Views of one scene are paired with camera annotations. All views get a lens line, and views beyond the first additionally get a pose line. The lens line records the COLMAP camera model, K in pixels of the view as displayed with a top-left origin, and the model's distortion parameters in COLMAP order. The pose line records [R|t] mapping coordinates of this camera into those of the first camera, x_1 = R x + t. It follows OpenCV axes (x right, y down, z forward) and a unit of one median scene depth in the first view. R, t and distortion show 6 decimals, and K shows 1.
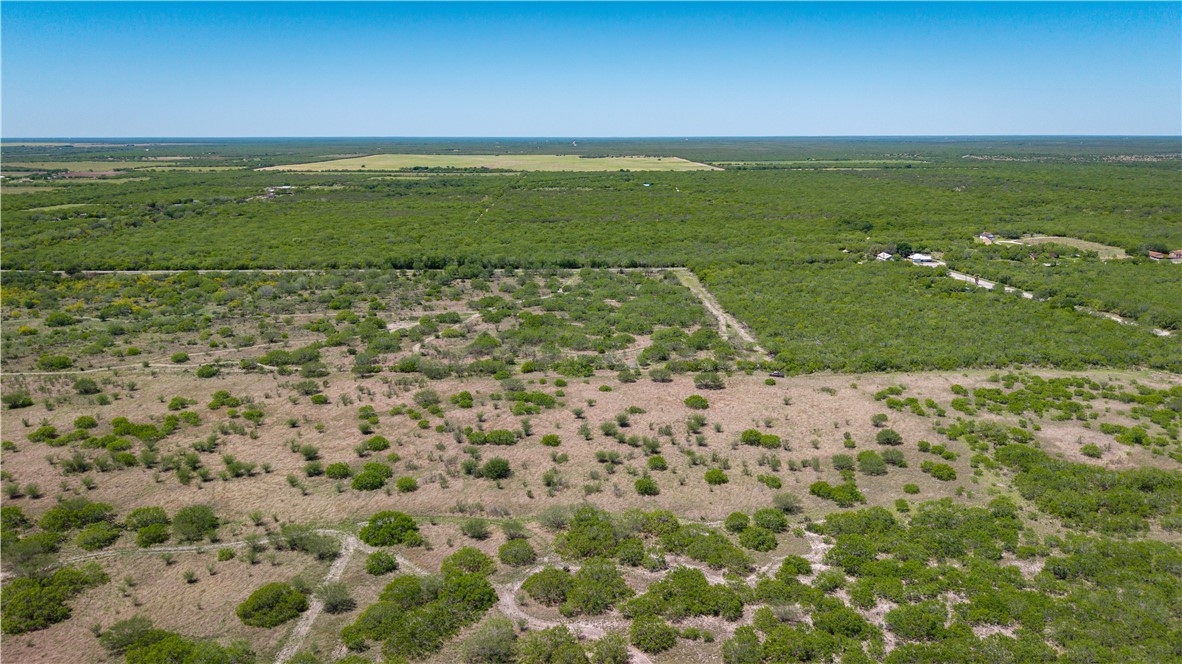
lens RADIAL K [[793.1, 0, 590.7], [0, 793.1, 330.5], [0, 0, 1]] dist [0.034321, -0.041253]
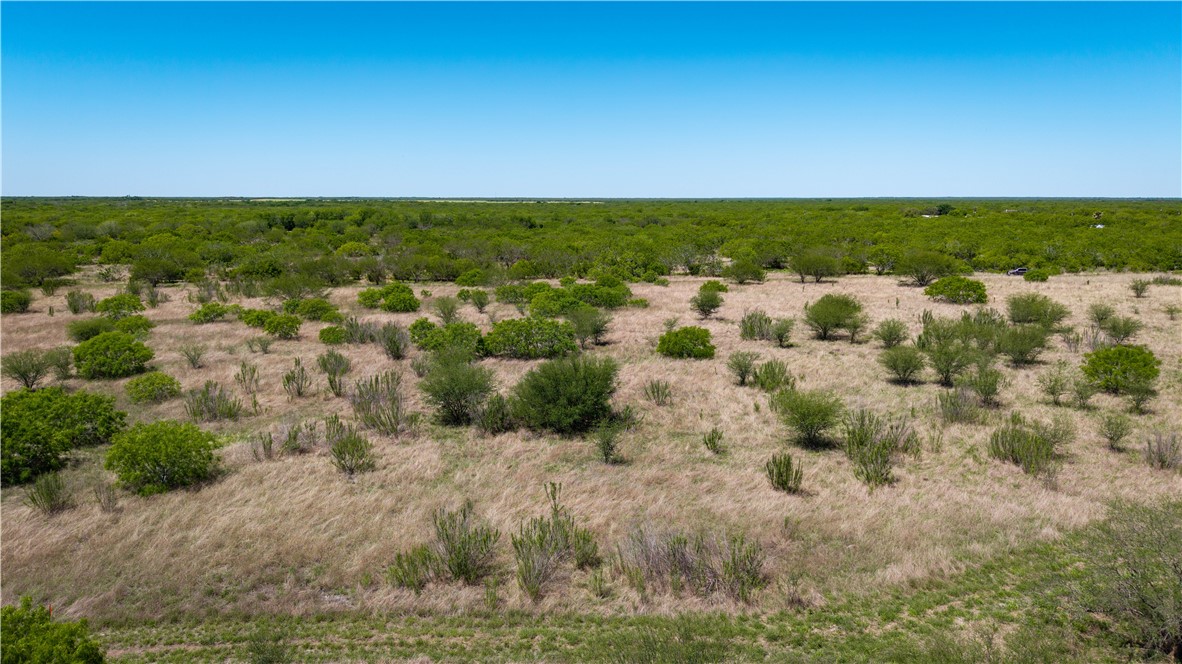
lens RADIAL K [[793.1, 0, 590.3], [0, 793.1, 332.2], [0, 0, 1]] dist [0.034321, -0.041253]
pose [[0.992087, -0.021190, 0.123751, -0.146630], [0.030379, 0.996881, -0.072842, 0.177737], [-0.121822, 0.076025, 0.989636, 0.775575]]
